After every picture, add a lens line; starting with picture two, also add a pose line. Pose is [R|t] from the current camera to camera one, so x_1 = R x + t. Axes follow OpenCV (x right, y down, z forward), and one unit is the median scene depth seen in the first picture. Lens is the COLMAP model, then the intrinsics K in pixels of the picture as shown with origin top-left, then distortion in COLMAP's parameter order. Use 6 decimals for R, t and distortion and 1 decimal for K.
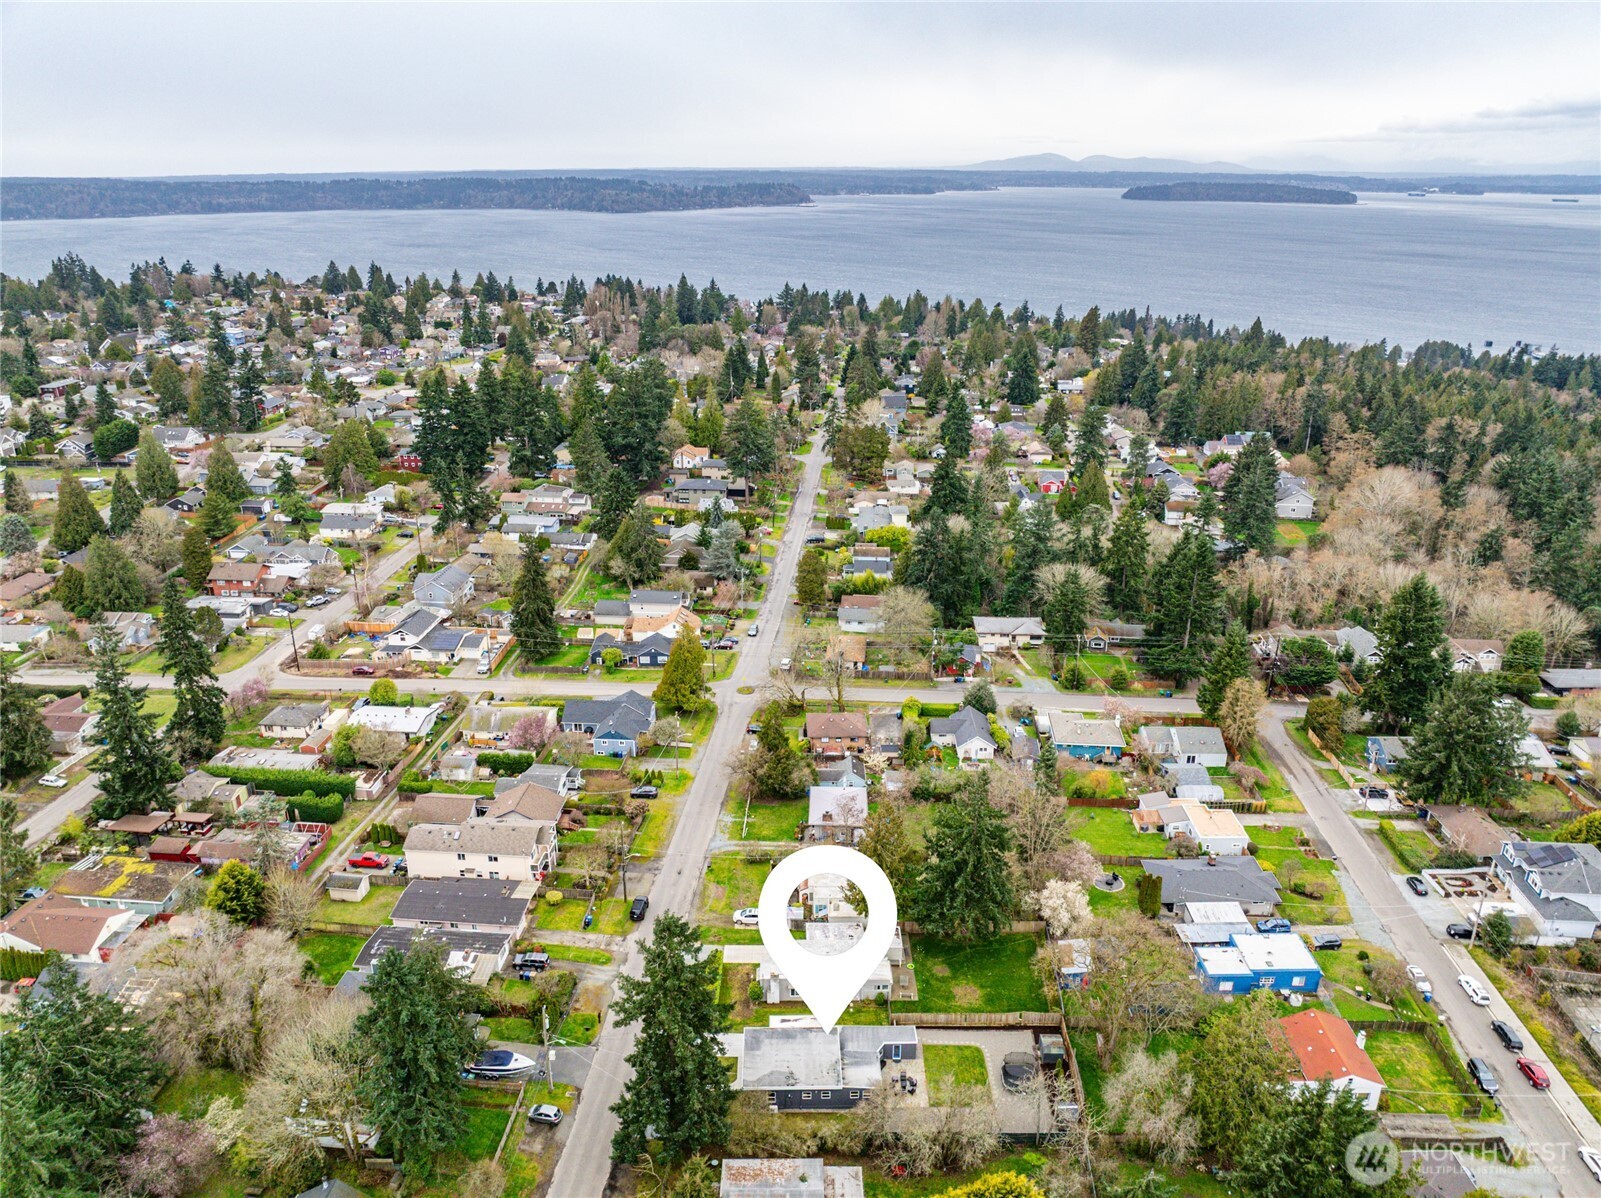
lens RADIAL K [[1127.9, 0, 800.5], [0, 1127.9, 599.0], [0, 0, 1]] dist [-0.035355, -0.001677]
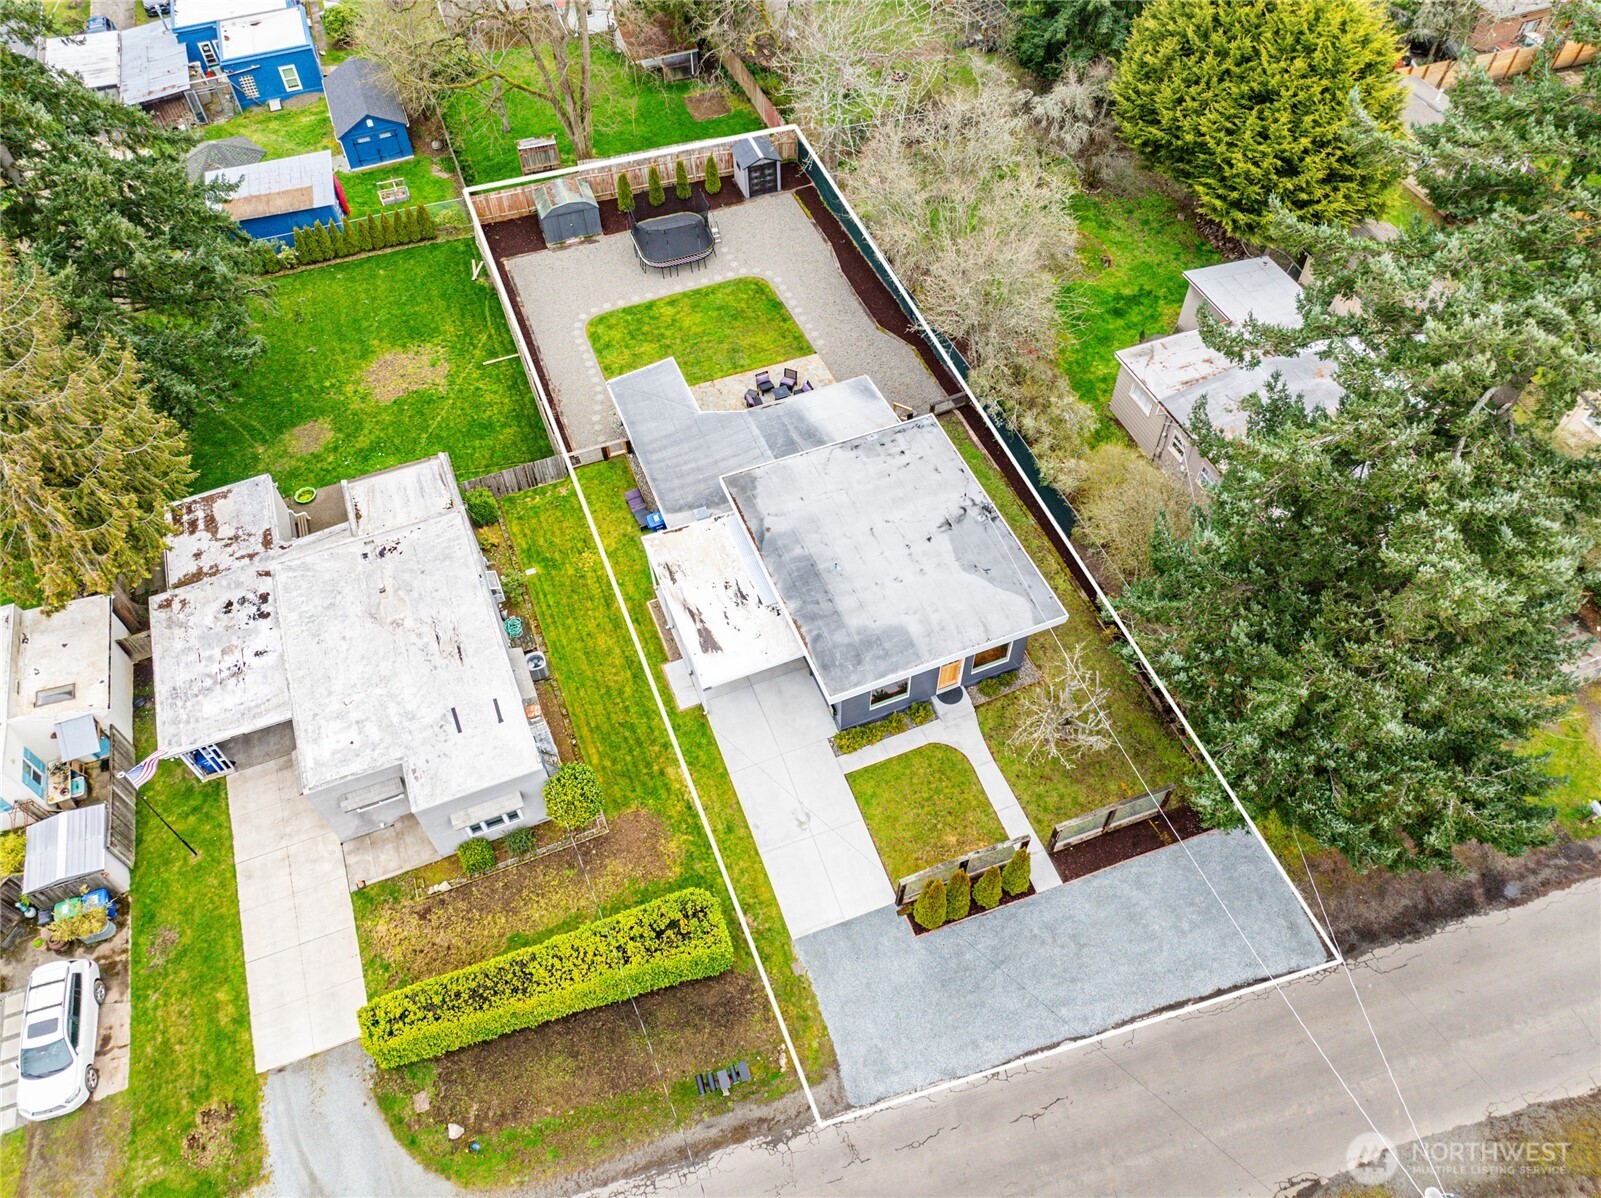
lens RADIAL K [[1116.4, 0, 799.4], [0, 1116.4, 606.4], [0, 0, 1]] dist [-0.030444, -0.004021]
pose [[-0.355966, -0.746506, 0.562155, -0.107732], [0.347910, 0.452449, 0.821126, 0.076828], [-0.867322, 0.487872, 0.098660, 0.548689]]
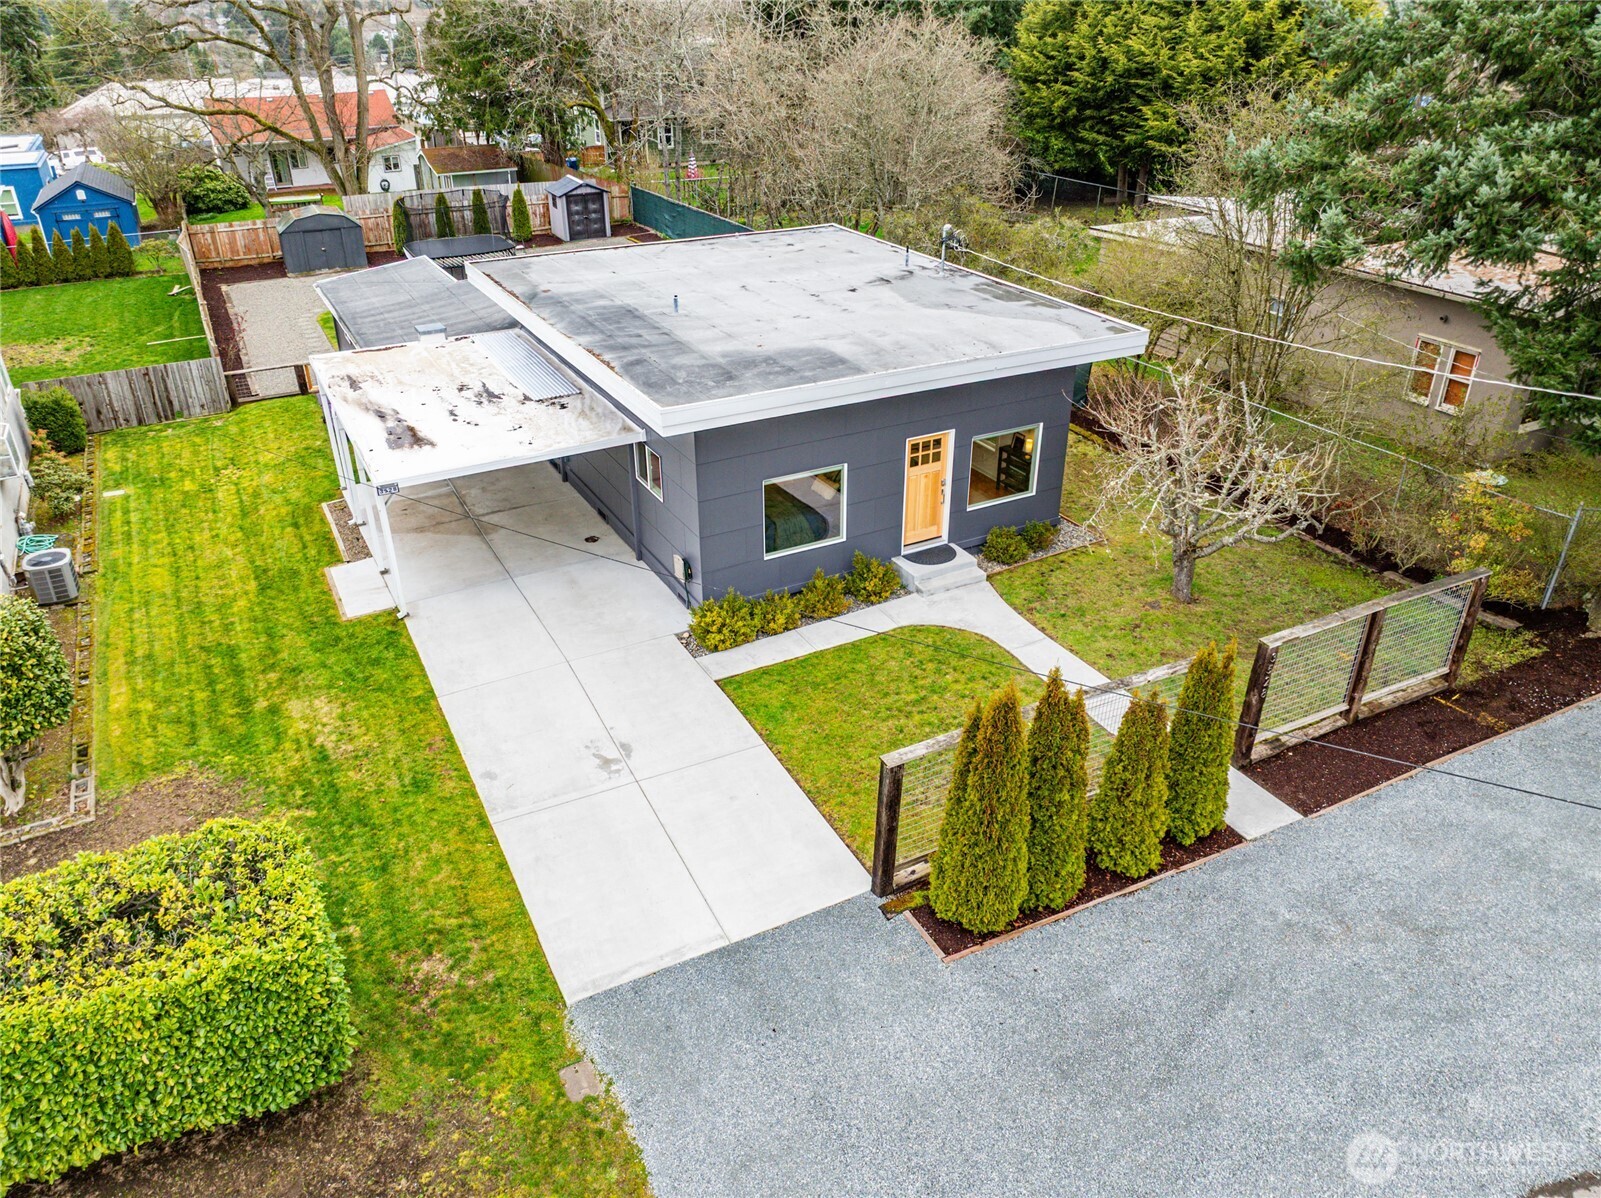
lens RADIAL K [[1129.5, 0, 800.5], [0, 1129.5, 599.0], [0, 0, 1]] dist [-0.050443, 0.024982]
pose [[-0.464175, -0.428385, 0.775259, -0.090058], [0.317140, 0.736856, 0.597048, 0.187317], [-0.827021, 0.523001, -0.206172, 0.580386]]
